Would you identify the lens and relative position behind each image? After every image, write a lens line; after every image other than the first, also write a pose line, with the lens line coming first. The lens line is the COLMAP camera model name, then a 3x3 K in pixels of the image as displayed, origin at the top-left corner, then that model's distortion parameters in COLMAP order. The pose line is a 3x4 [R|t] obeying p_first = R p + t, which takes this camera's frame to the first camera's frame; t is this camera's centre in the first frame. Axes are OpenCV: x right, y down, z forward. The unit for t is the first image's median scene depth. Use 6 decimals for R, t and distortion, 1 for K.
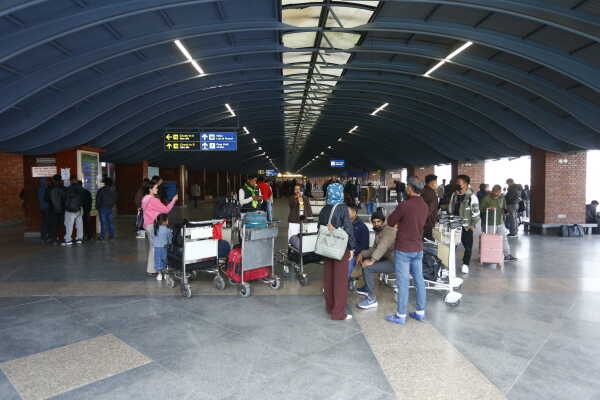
lens RADIAL K [[413.9, 0, 297.9], [0, 413.9, 199.2], [0, 0, 1]] dist [-0.003871, -0.000527]
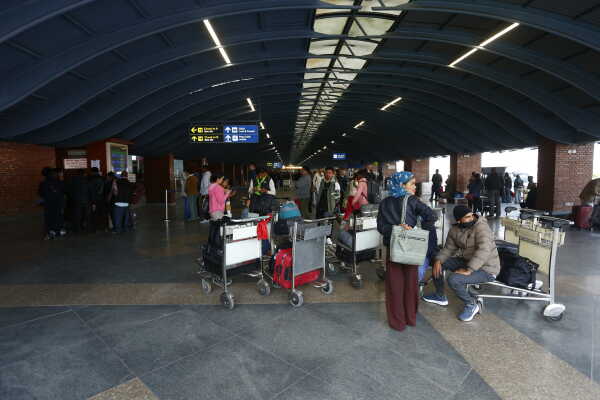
lens RADIAL K [[348.4, 0, 302.5], [0, 348.4, 201.4], [0, 0, 1]] dist [-0.018935, 0.001518]
pose [[0.999950, -0.004535, 0.008951, -0.069592], [0.004175, 0.999198, 0.039830, -0.004955], [-0.009124, -0.039791, 0.999166, 0.168219]]
